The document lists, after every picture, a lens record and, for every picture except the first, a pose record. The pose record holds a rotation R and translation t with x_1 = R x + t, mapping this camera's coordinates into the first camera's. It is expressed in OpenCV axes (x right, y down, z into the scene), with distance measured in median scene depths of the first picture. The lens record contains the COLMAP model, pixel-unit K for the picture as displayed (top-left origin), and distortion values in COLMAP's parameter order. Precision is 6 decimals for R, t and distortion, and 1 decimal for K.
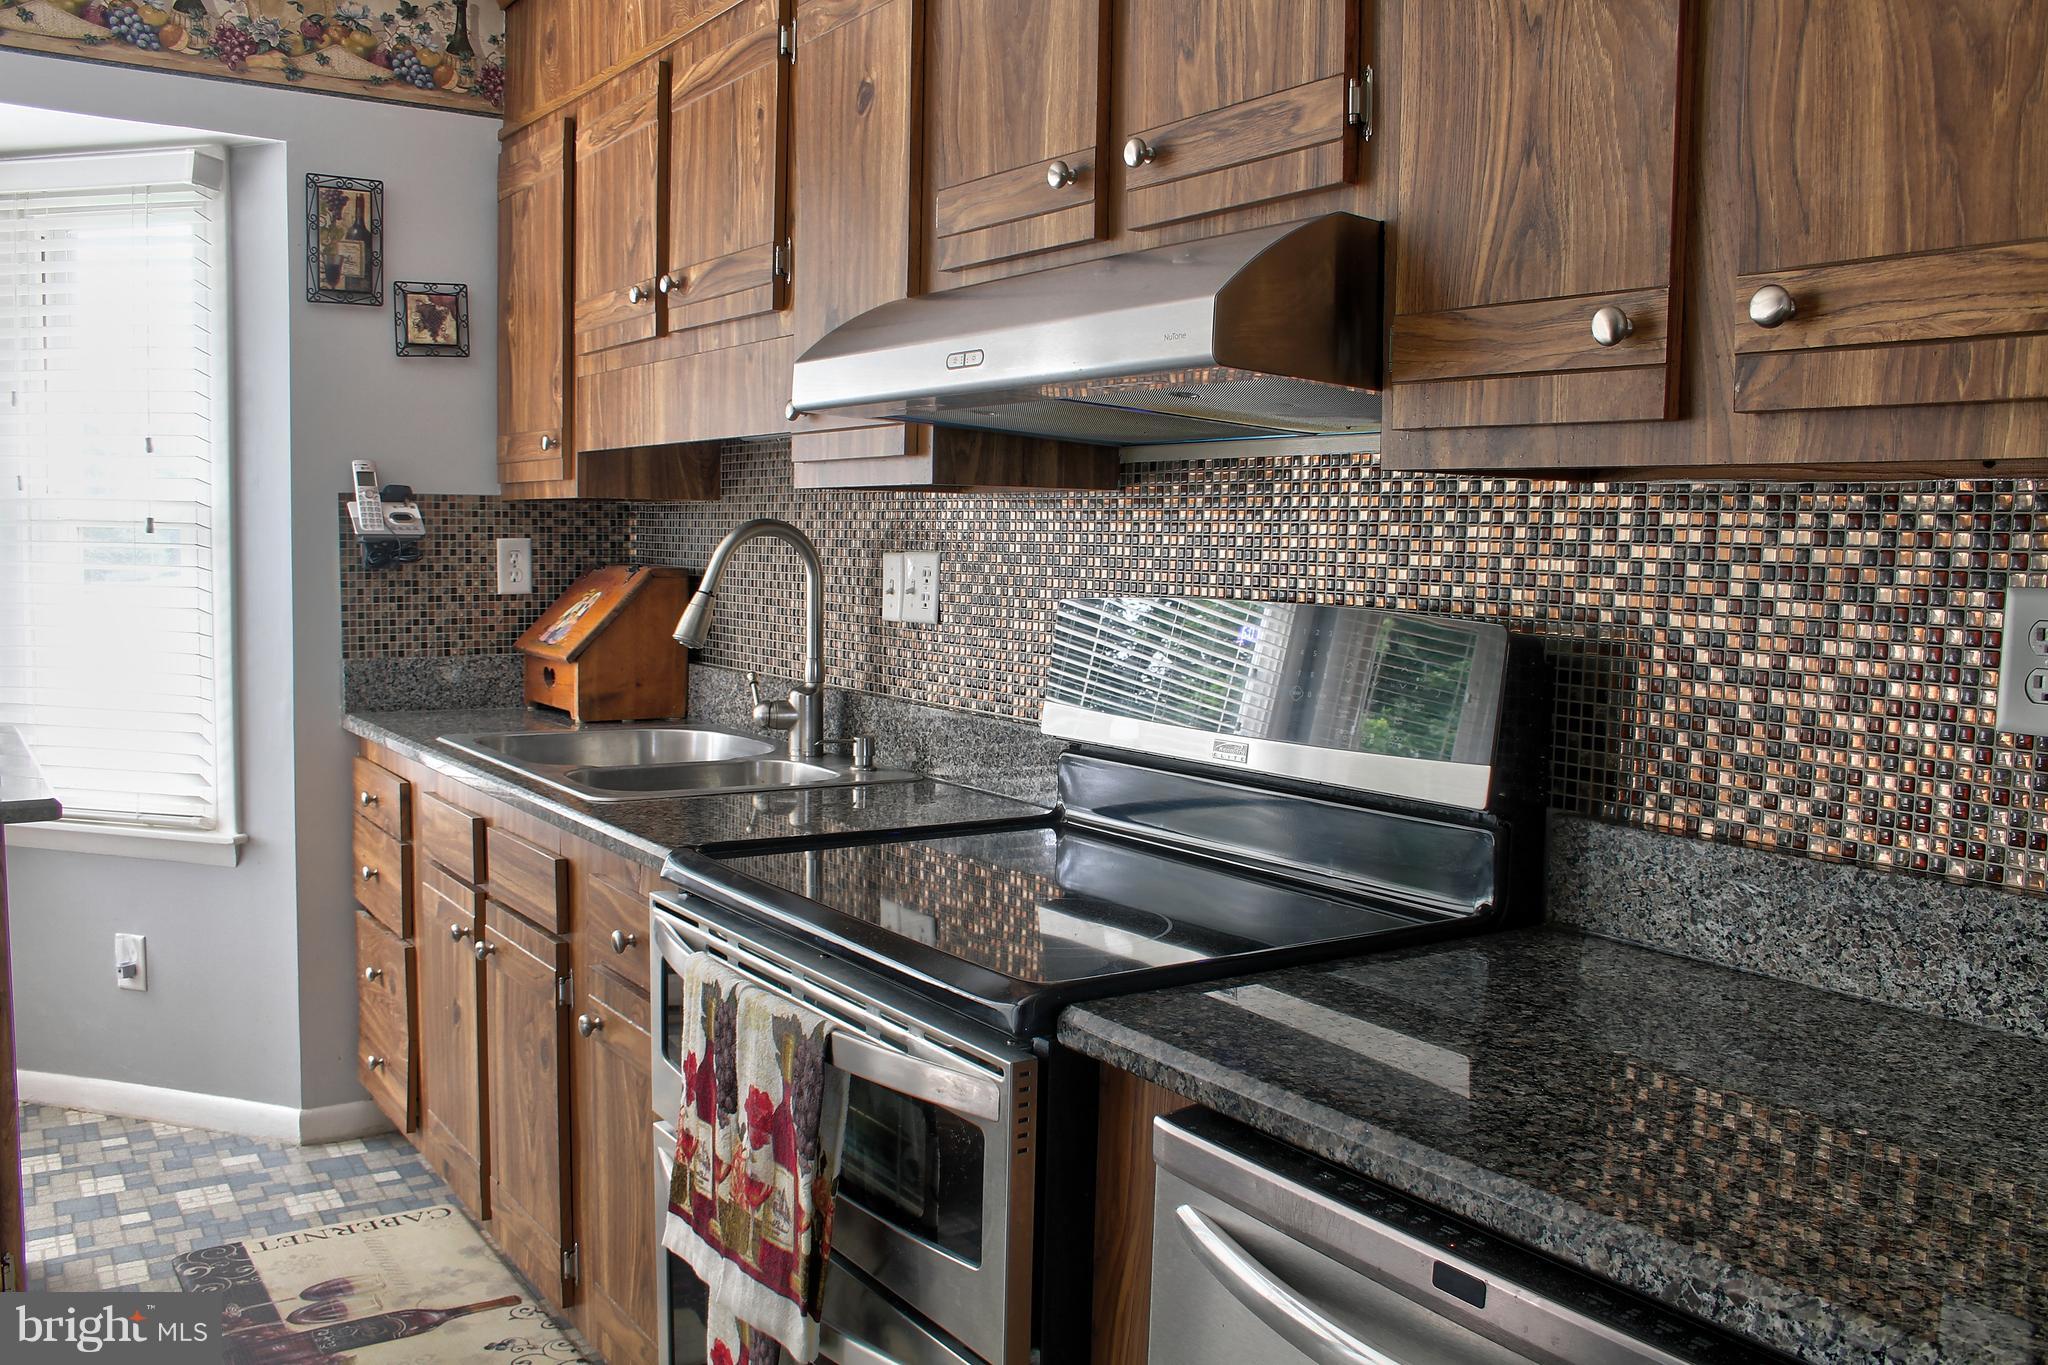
lens RADIAL K [[1696.4, 0, 1016.4], [0, 1696.4, 682.8], [0, 0, 1]] dist [-0.136290, 0.108208]
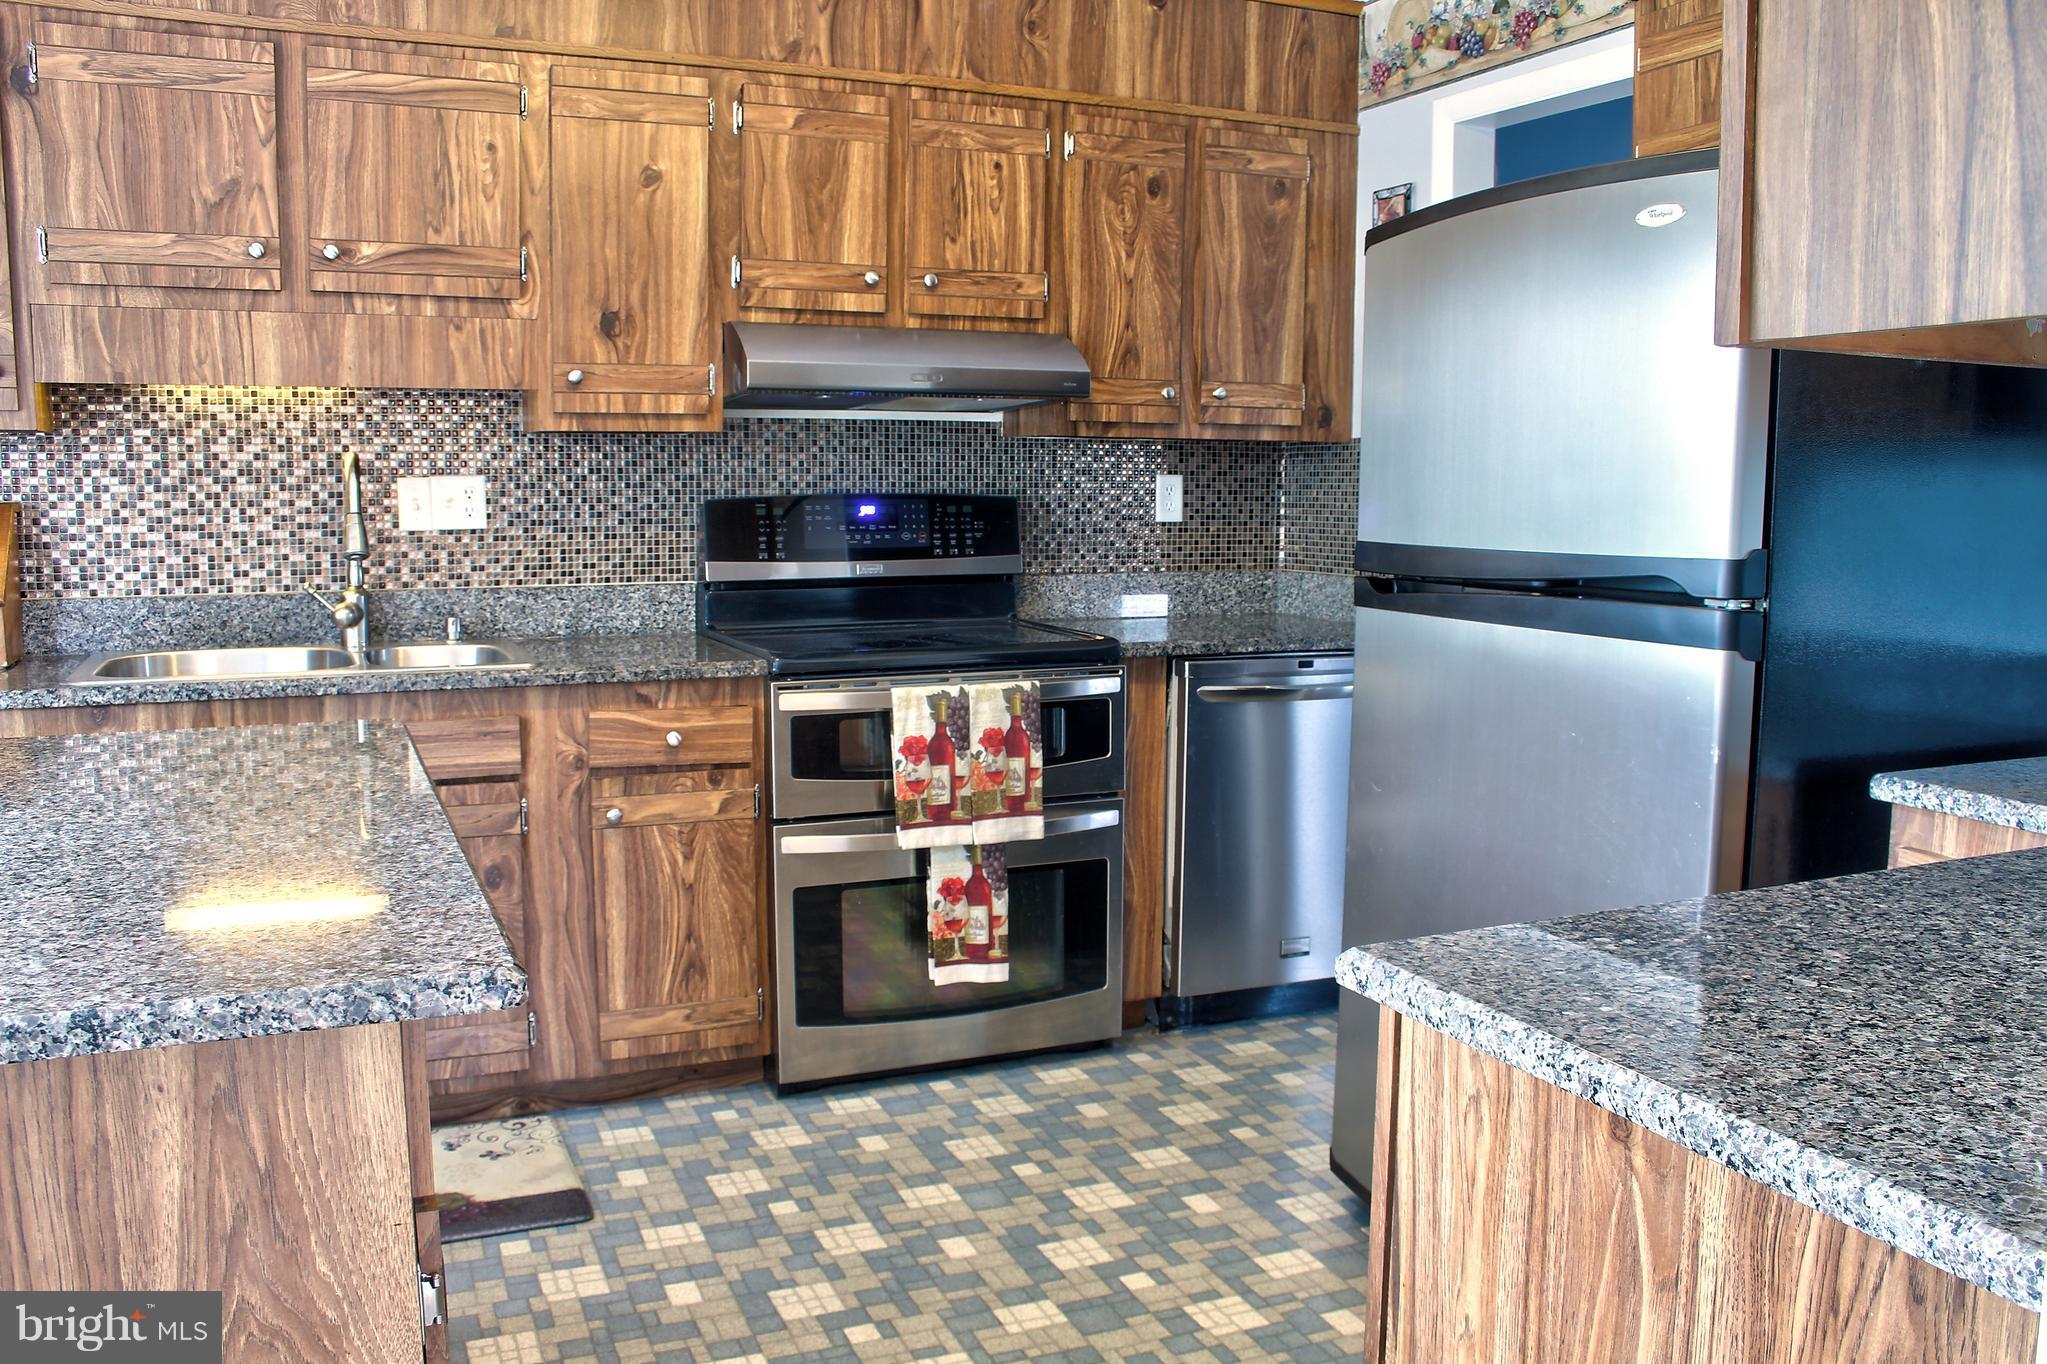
lens RADIAL K [[1695.6, 0, 1042.6], [0, 1695.6, 679.8], [0, 0, 1]] dist [-0.136290, 0.108208]
pose [[0.174312, -0.139297, 0.974788, -2.090568], [0.079767, 0.988688, 0.127019, -0.079079], [-0.981454, 0.055615, 0.183452, 0.515270]]
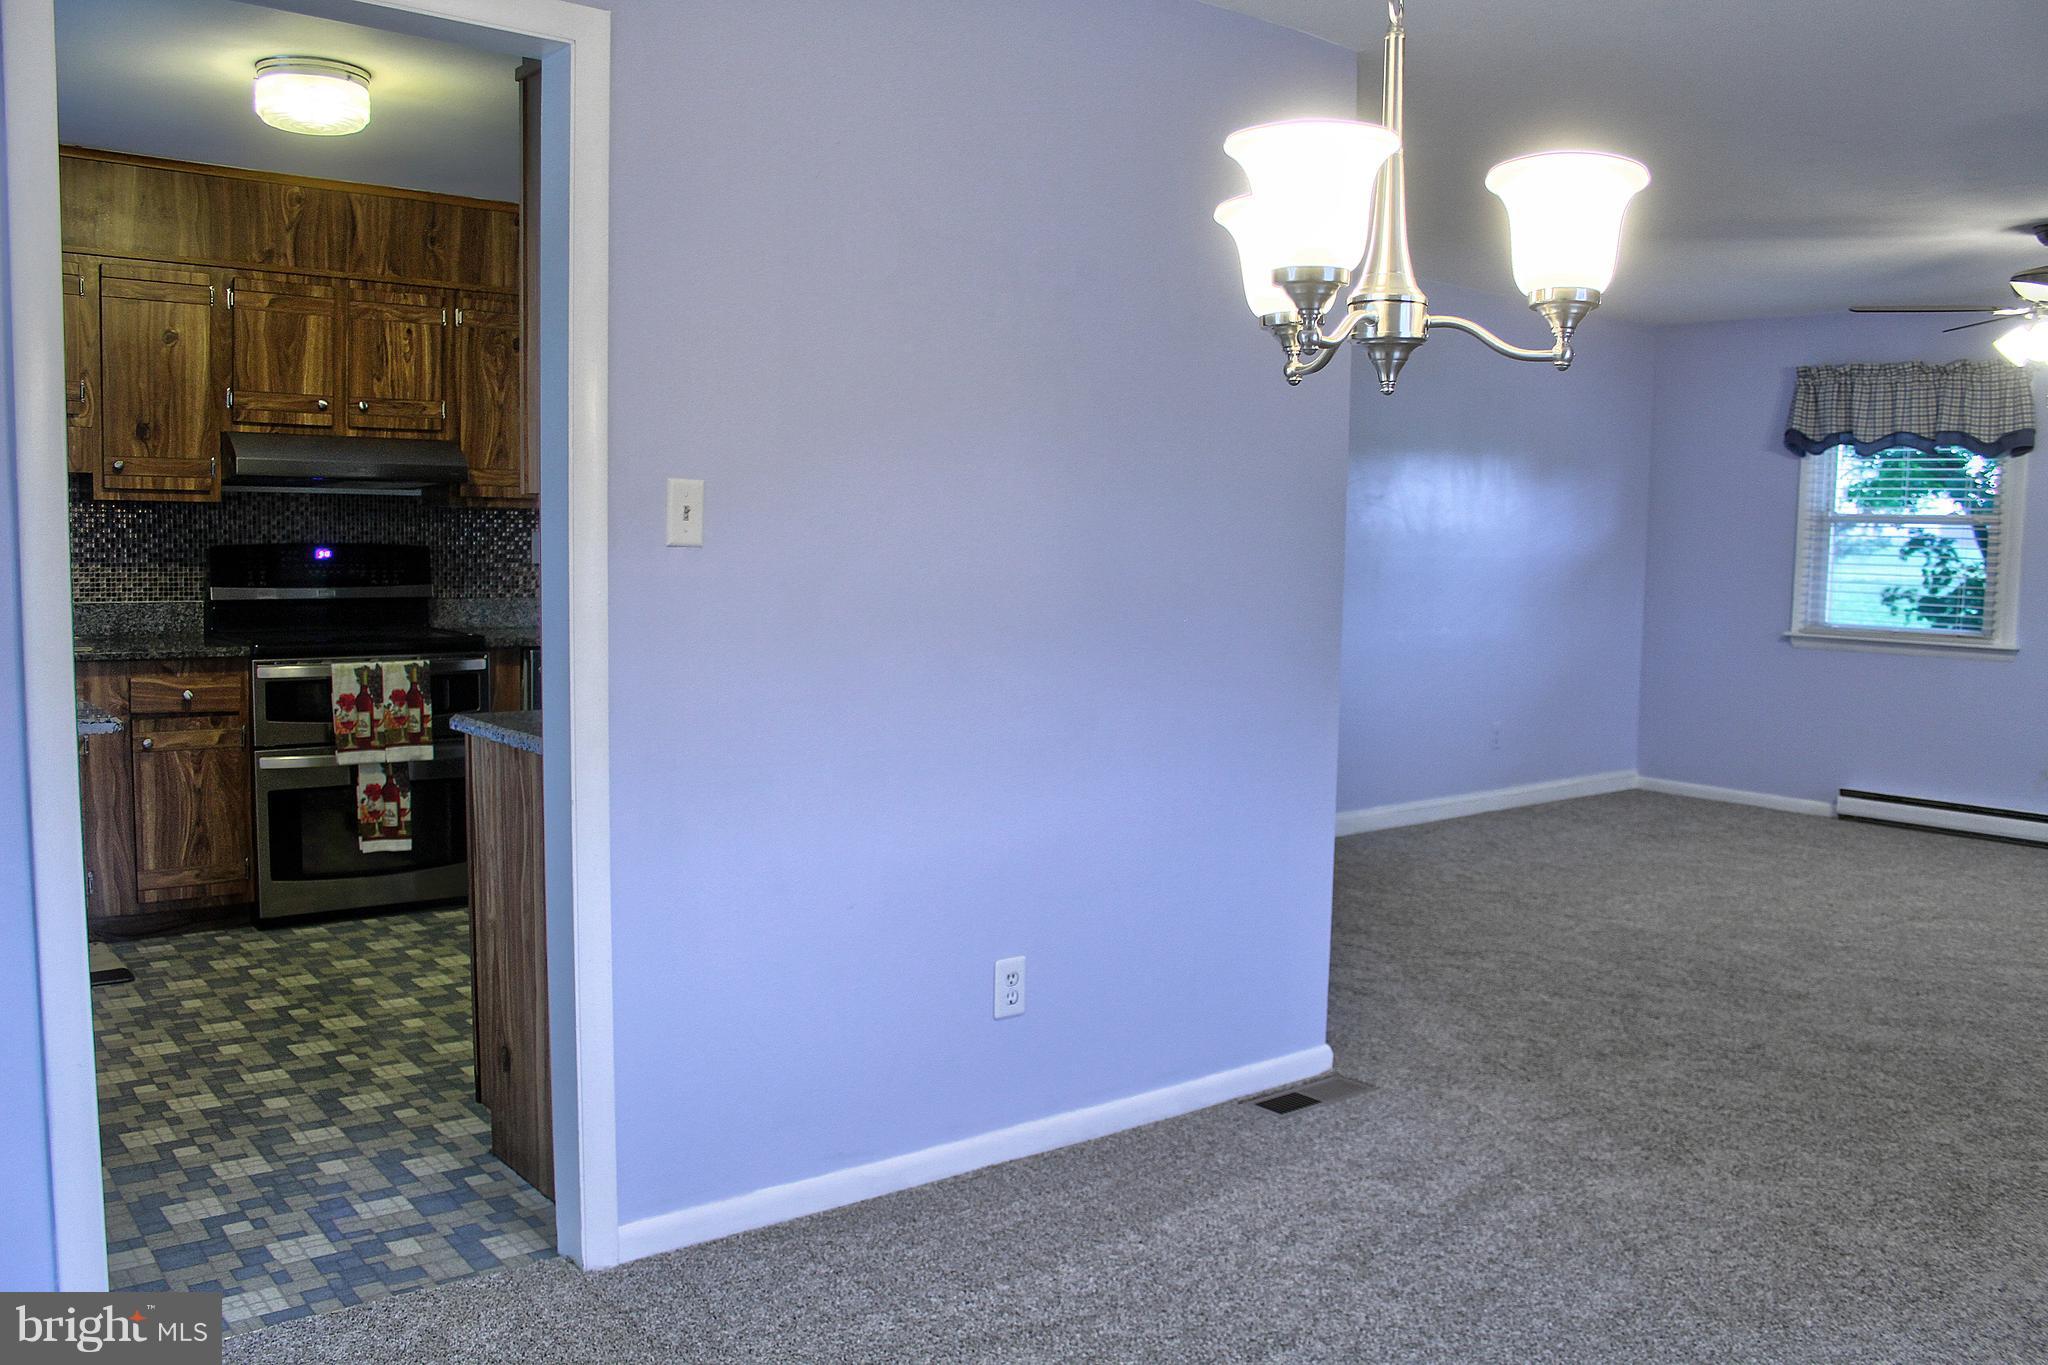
lens RADIAL K [[1696.4, 0, 1033.3], [0, 1696.4, 690.0], [0, 0, 1]] dist [-0.136290, 0.108208]
pose [[-0.078514, -0.114384, 0.990329, -3.381950], [0.062001, 0.990912, 0.119367, -0.073724], [-0.994983, 0.070773, -0.070709, -0.032211]]
